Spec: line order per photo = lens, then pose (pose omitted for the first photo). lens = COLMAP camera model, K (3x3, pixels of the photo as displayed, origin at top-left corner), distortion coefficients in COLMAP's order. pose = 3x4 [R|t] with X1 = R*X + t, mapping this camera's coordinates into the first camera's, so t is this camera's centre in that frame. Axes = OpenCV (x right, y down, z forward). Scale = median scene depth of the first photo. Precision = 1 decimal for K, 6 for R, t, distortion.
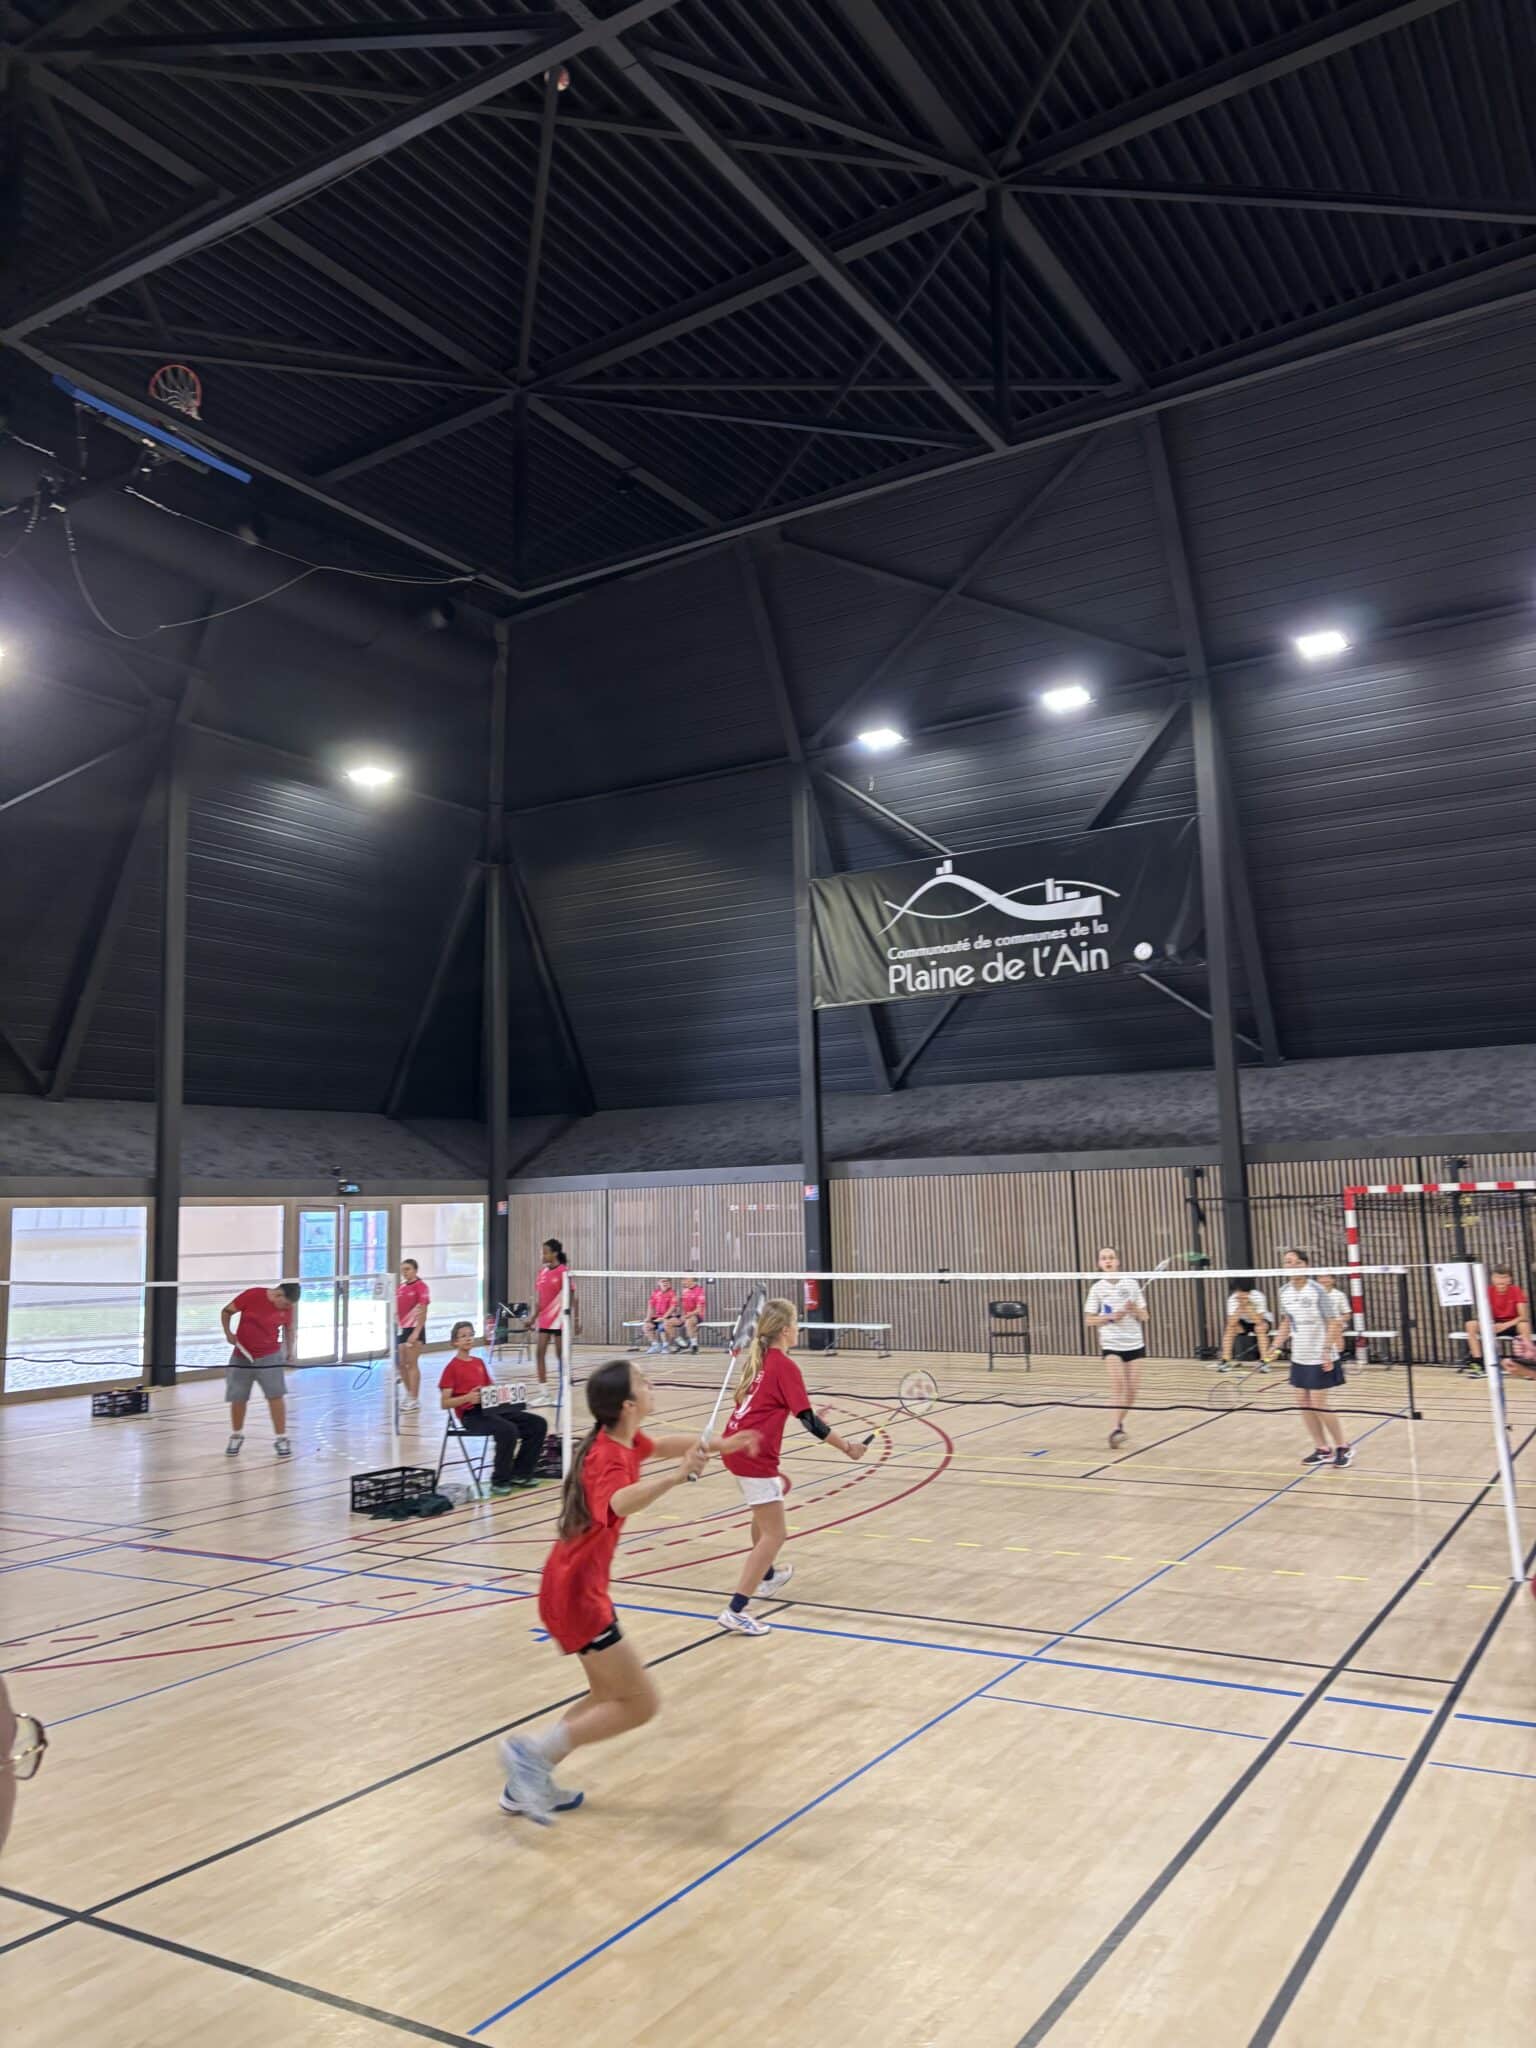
lens RADIAL K [[1583.9, 0, 768.0], [0, 1583.9, 1024.0], [0, 0, 1]] dist [-0.000436, -0.000062]
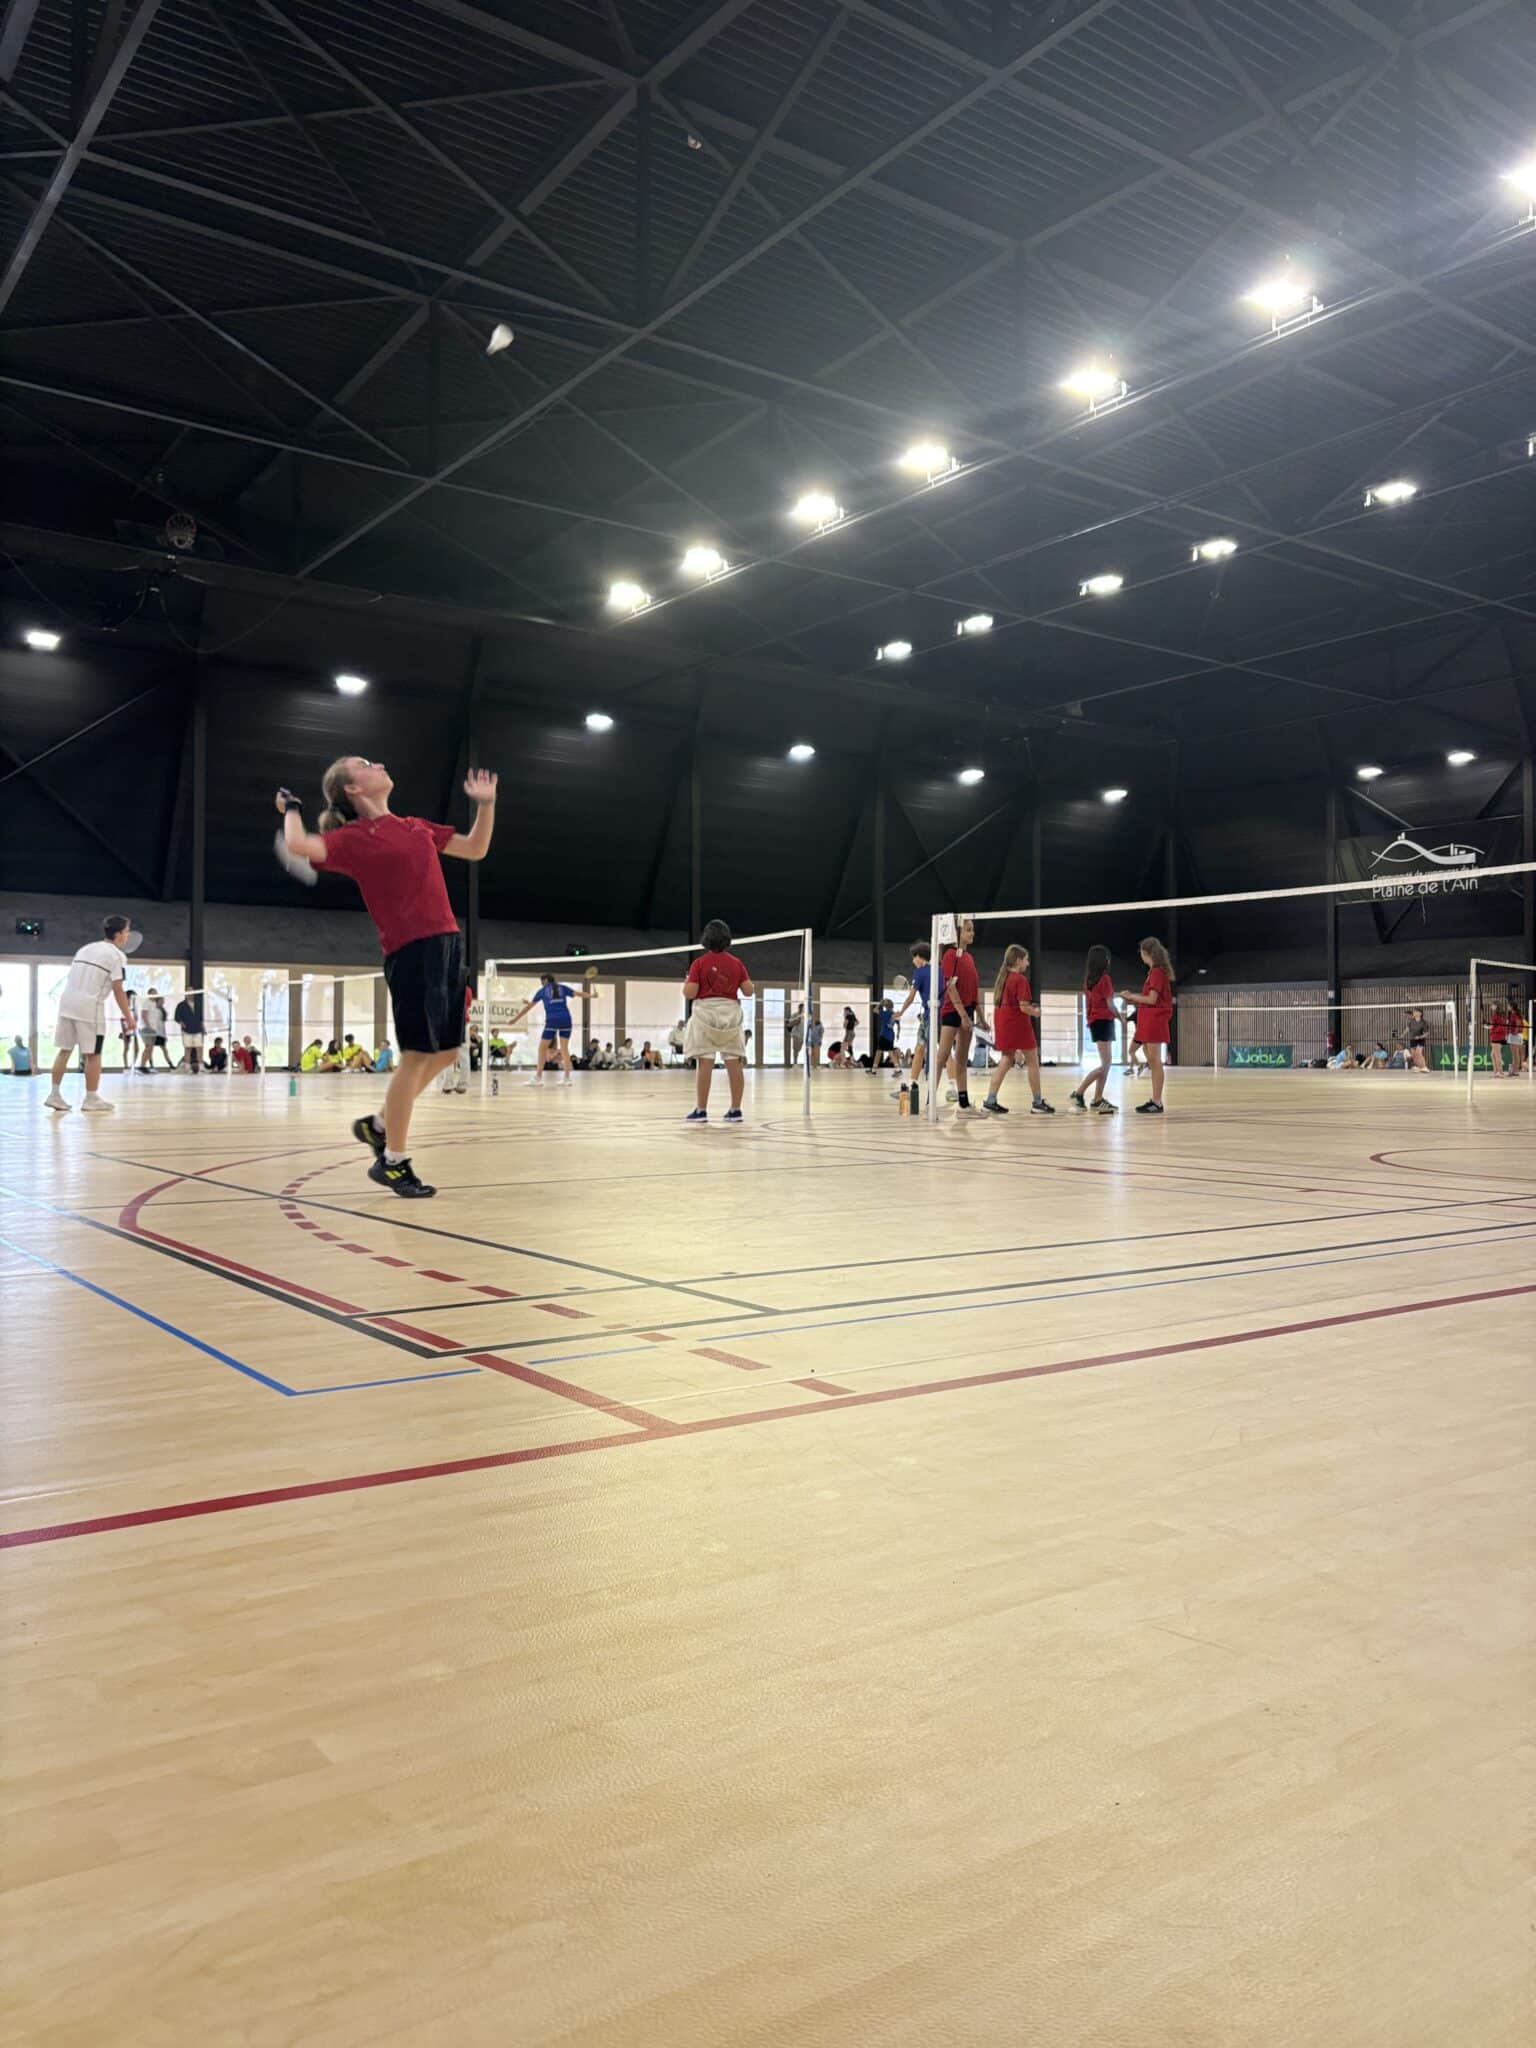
lens RADIAL K [[1583.9, 0, 768.0], [0, 1583.9, 1024.0], [0, 0, 1]] dist [-0.000436, -0.000062]
pose [[0.919988, 0.024540, -0.391178, 0.163077], [0.018876, 0.994106, 0.106756, -0.090729], [0.391492, -0.105598, 0.914102, -1.195099]]
